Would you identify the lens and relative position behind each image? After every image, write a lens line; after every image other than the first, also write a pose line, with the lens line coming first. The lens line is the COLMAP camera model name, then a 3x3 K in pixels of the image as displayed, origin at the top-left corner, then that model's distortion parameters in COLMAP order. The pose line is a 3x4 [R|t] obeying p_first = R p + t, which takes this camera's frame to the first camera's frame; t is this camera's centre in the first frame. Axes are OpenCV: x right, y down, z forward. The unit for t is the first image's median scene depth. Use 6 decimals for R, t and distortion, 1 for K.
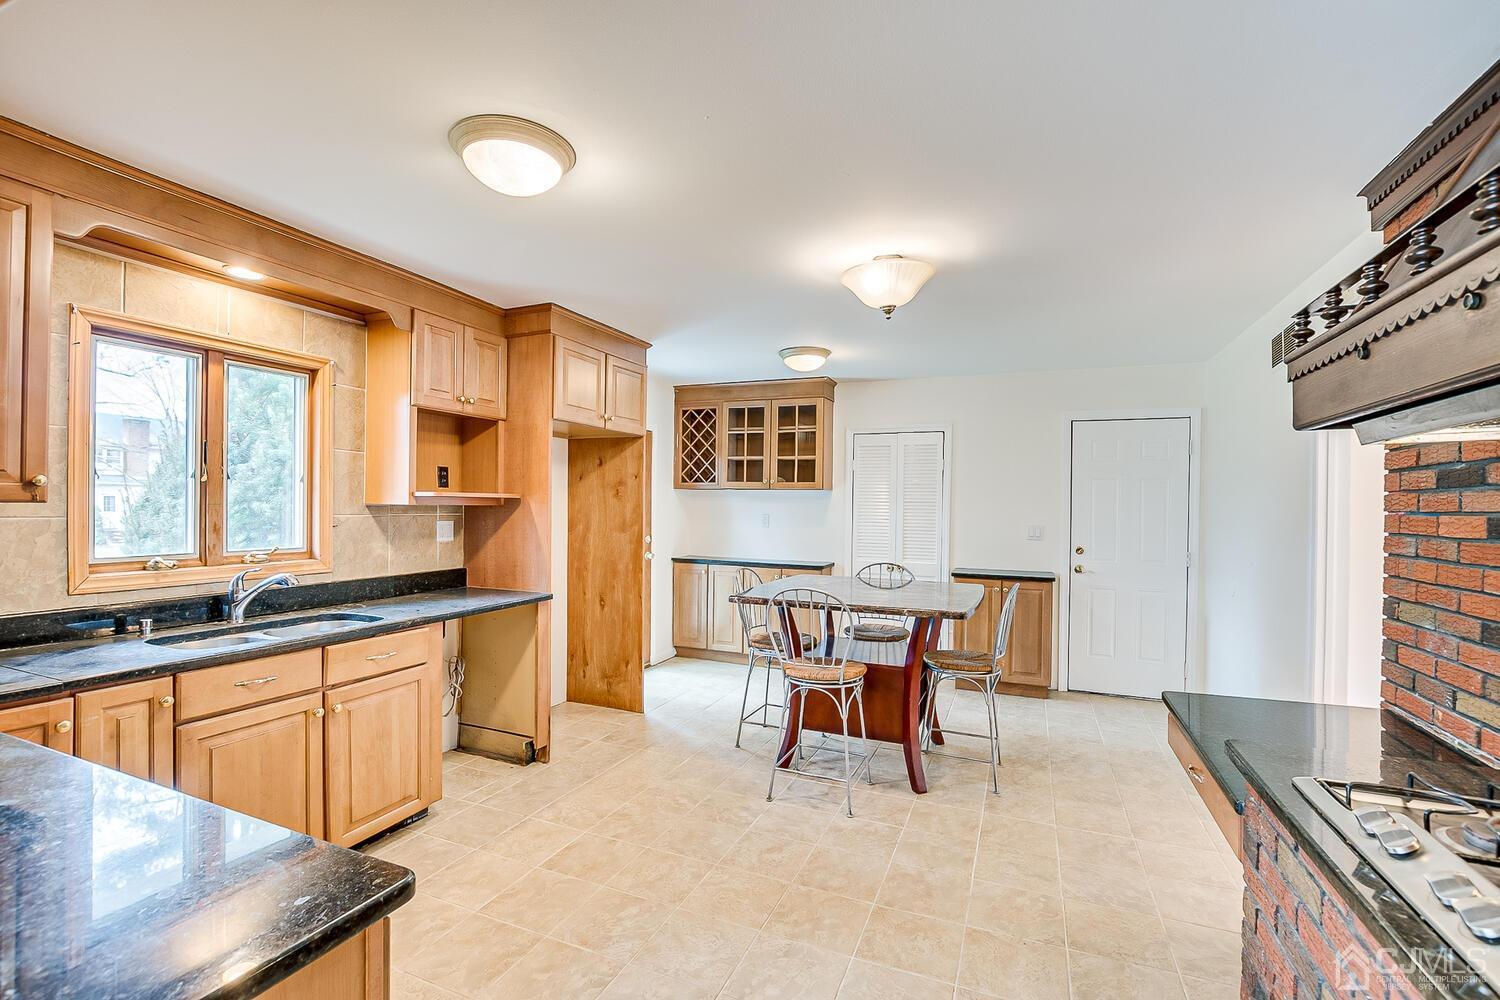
lens RADIAL K [[658.8, 0, 747.3], [0, 658.8, 505.5], [0, 0, 1]] dist [-0.021688, -0.000405]
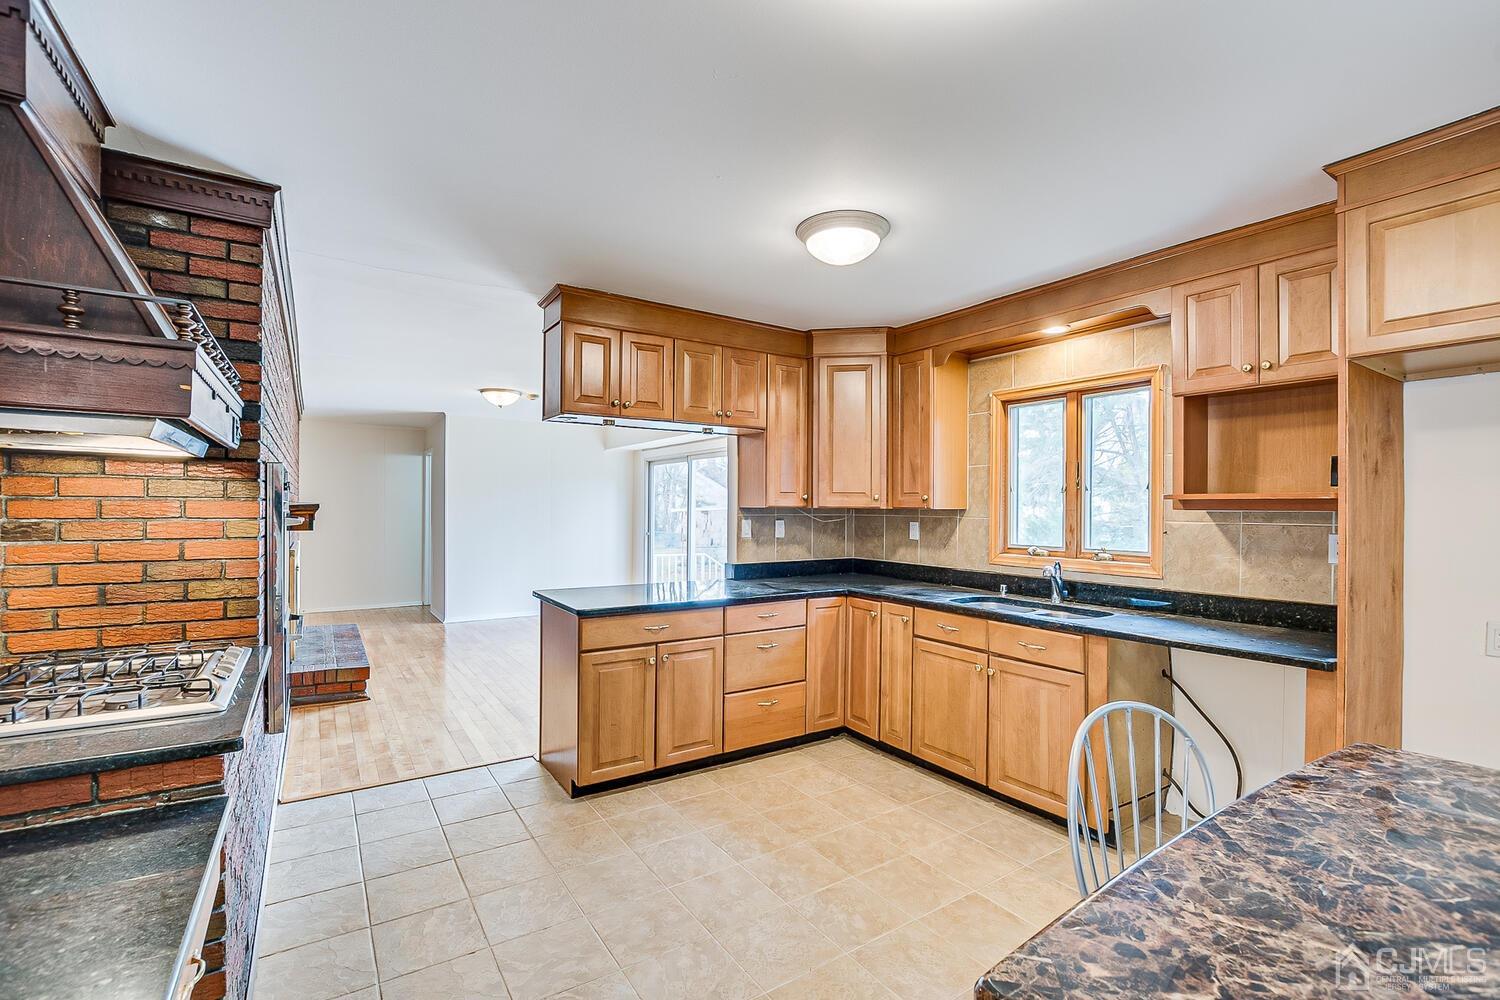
lens RADIAL K [[658.8, 0, 747.3], [0, 658.8, 505.5], [0, 0, 1]] dist [-0.021688, -0.000405]
pose [[-0.551471, -0.017389, -0.834013, 0.634817], [-0.012290, 0.999844, -0.012720, 0.013167], [0.834103, 0.003235, -0.551599, 1.208384]]
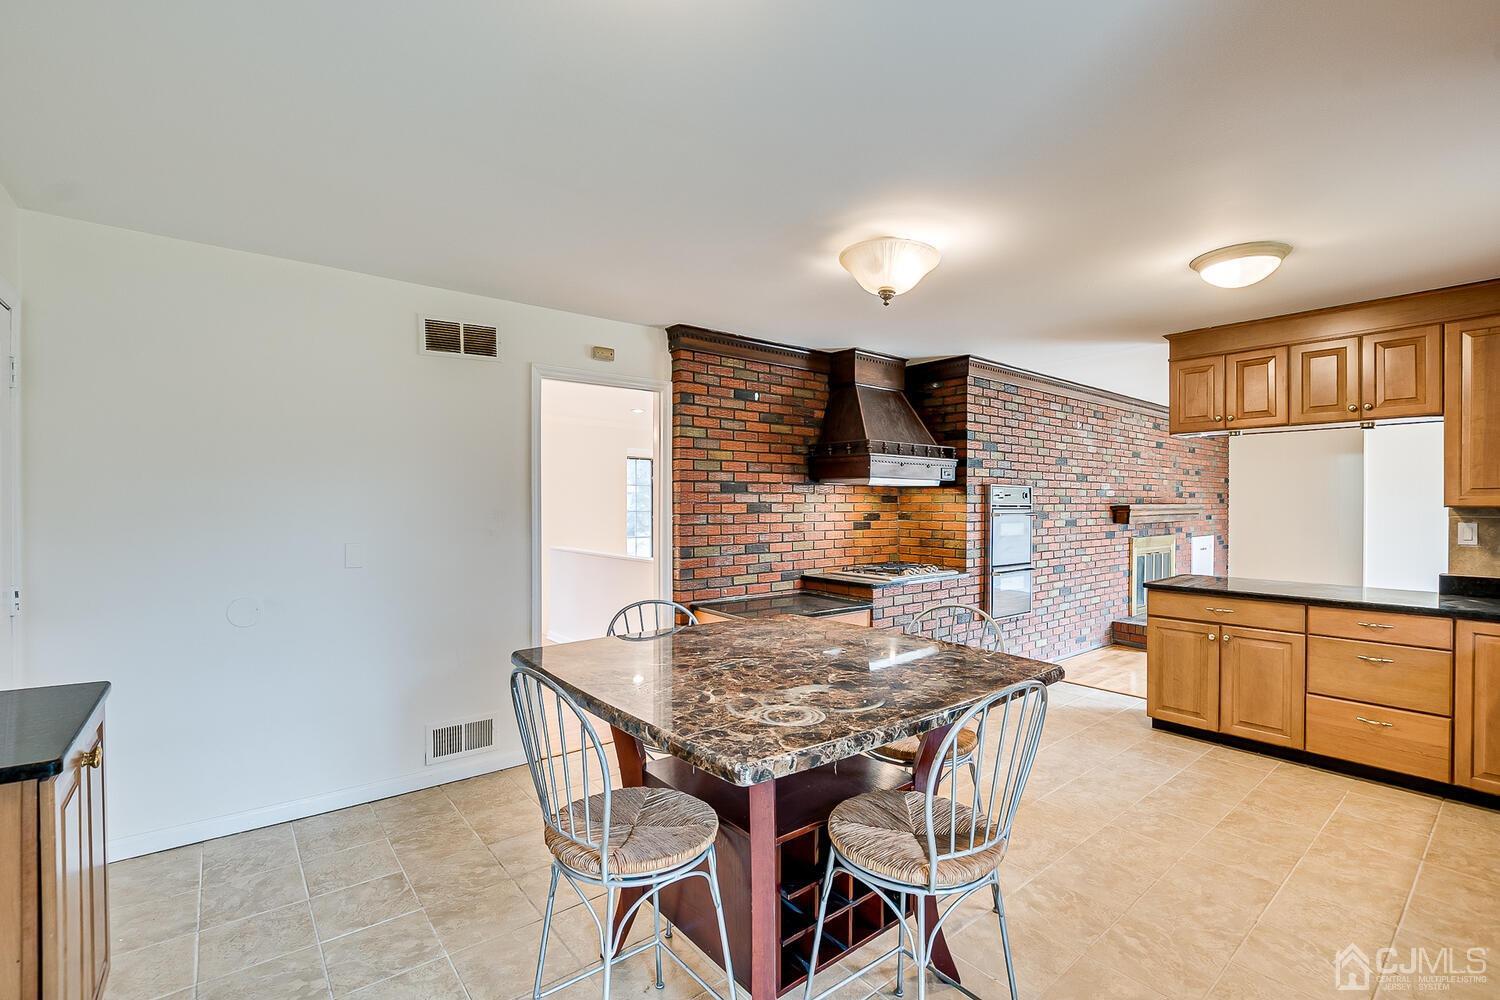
lens RADIAL K [[658.8, 0, 747.3], [0, 658.8, 505.5], [0, 0, 1]] dist [-0.021688, -0.000405]
pose [[-0.882035, -0.014474, 0.470961, -0.067052], [-0.012360, 0.999895, 0.007580, 0.001290], [-0.471022, 0.000865, -0.882121, 2.134808]]
